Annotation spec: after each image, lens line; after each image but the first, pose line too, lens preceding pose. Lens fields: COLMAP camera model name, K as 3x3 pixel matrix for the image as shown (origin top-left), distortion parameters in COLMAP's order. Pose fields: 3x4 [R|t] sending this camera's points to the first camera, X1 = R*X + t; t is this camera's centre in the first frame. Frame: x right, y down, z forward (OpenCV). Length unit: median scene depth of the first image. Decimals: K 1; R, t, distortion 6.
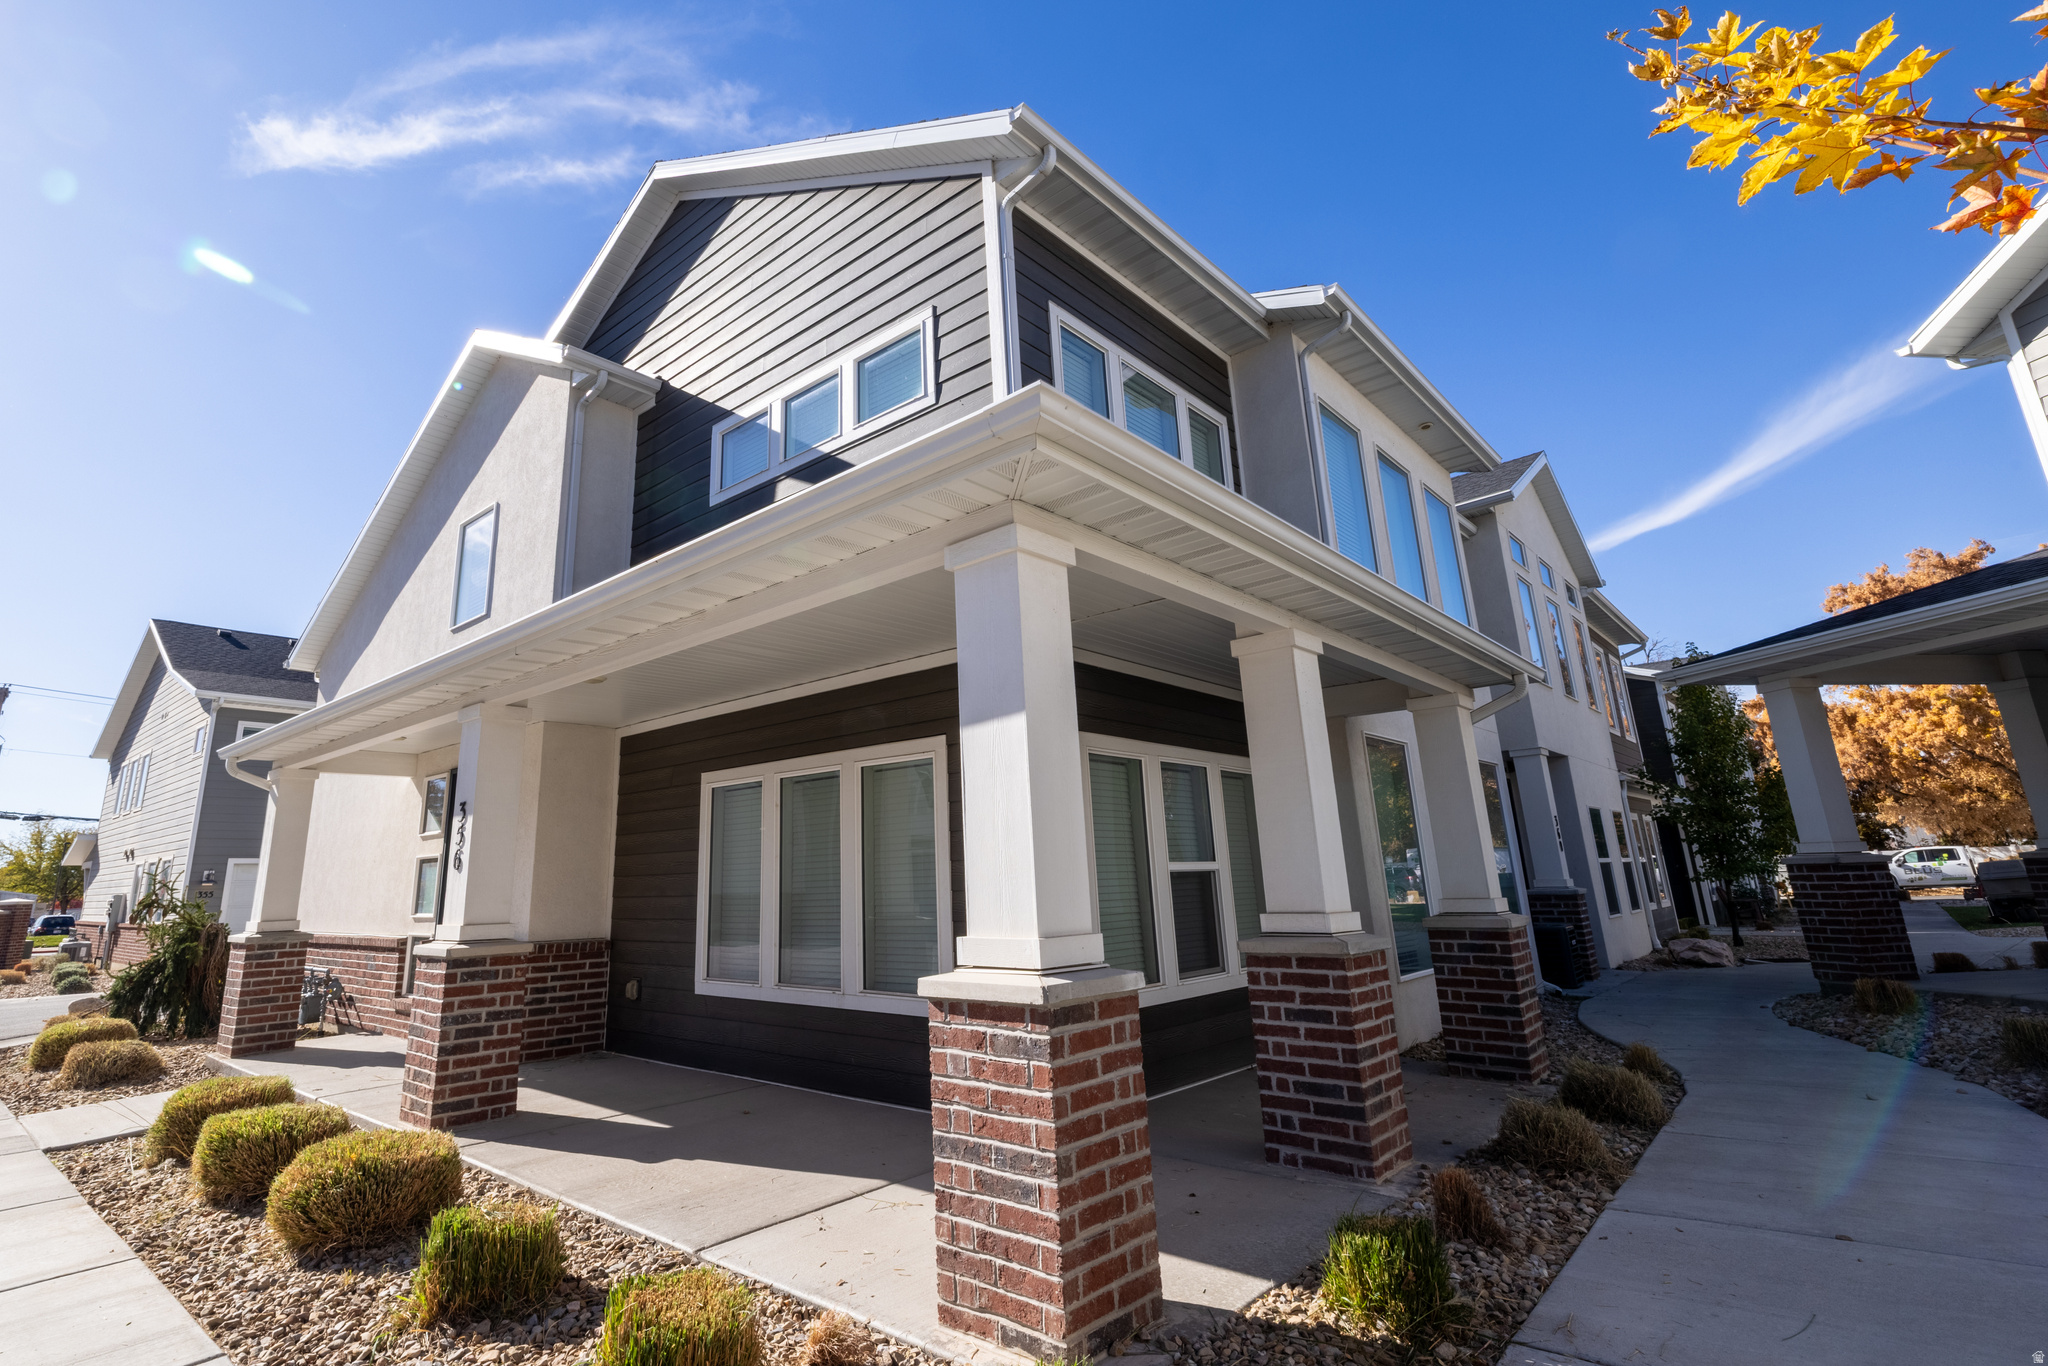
lens RADIAL K [[878.2, 0, 994.9], [0, 878.2, 677.7], [0, 0, 1]] dist [0.003440, 0.000062]
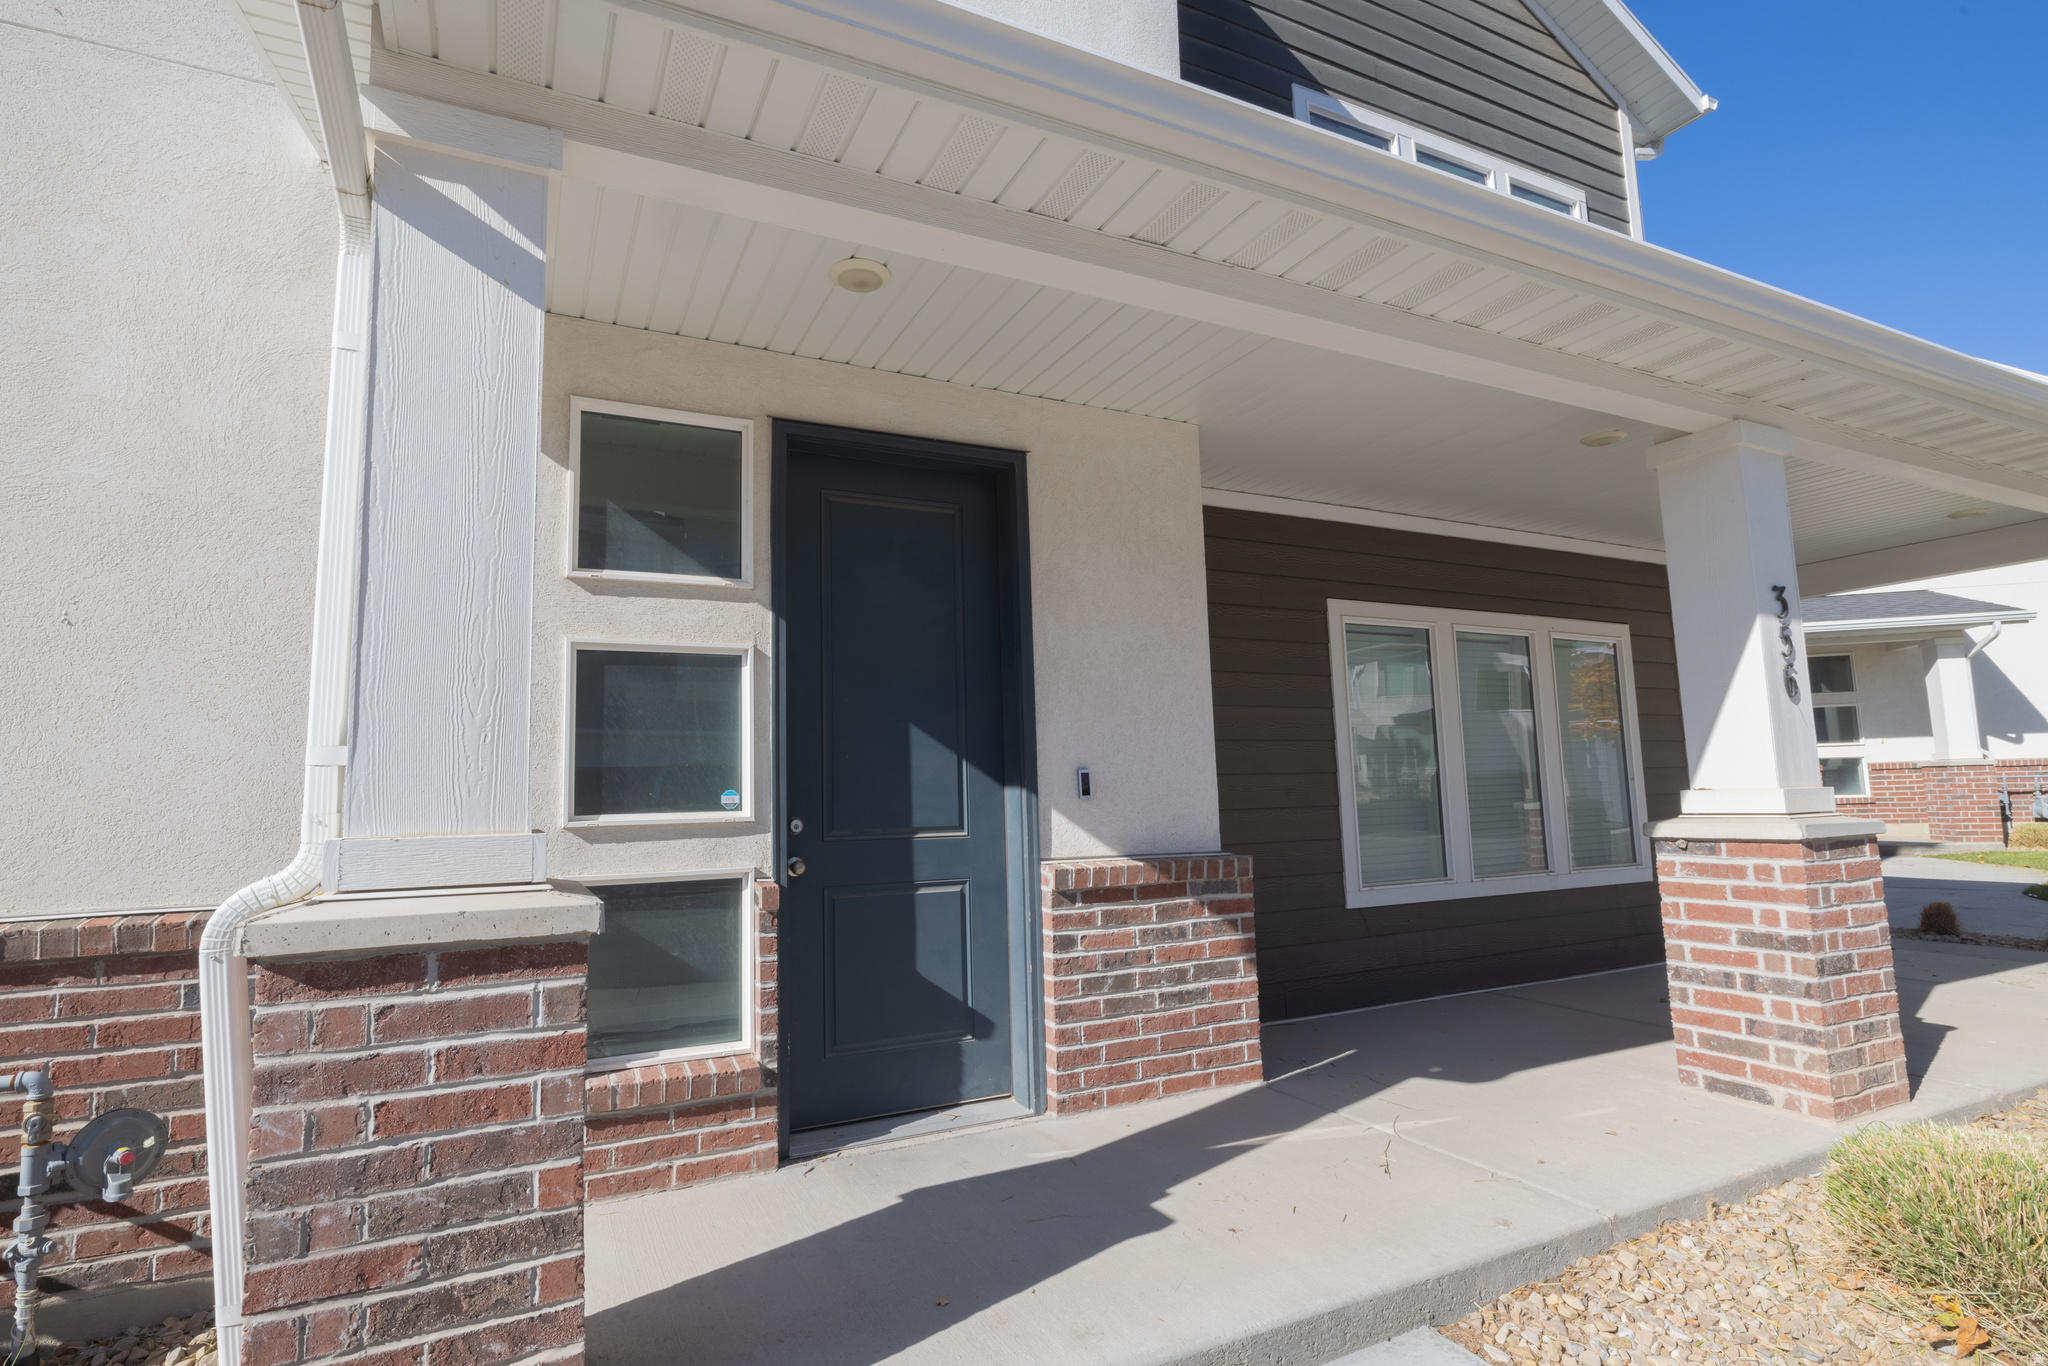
lens RADIAL K [[918.2, 0, 1024.0], [0, 918.2, 683.0], [0, 0, 1]] dist [-0.019385, -0.000208]
pose [[0.461995, 0.122789, 0.878341, -0.998965], [-0.187760, 0.981462, -0.038446, 0.231812], [-0.866780, -0.147155, 0.476486, 0.808997]]
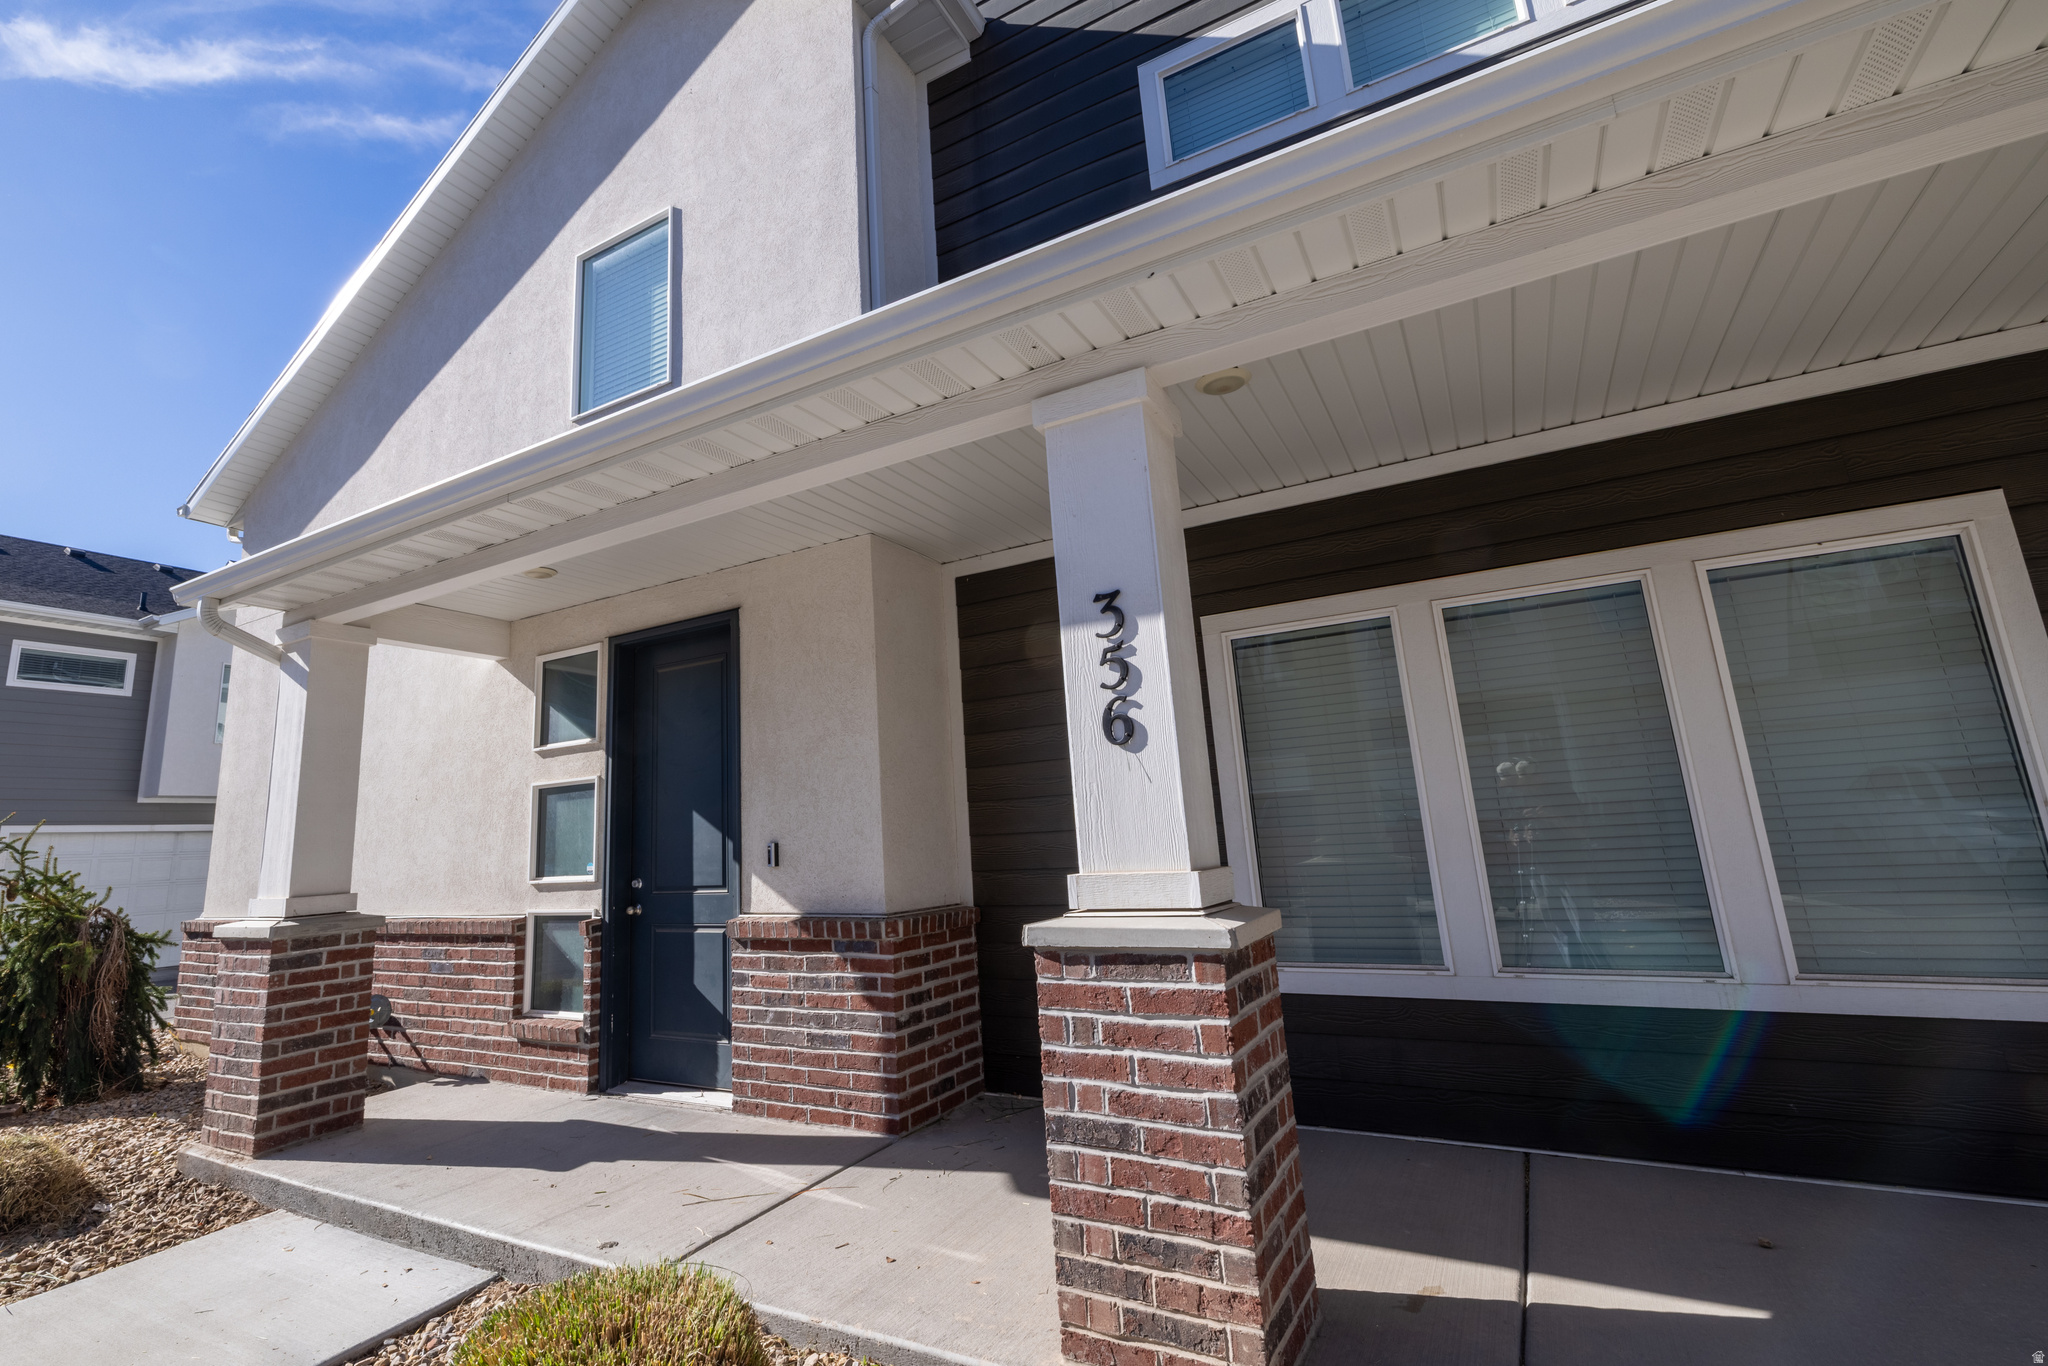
lens RADIAL K [[863.5, 0, 1024.9], [0, 863.5, 671.0], [0, 0, 1]] dist [-0.000445, 0.000323]
pose [[0.982499, 0.012497, 0.185850, -0.503531], [-0.018132, 0.999425, 0.028651, 0.118103], [-0.185386, -0.031519, 0.982160, 0.412215]]
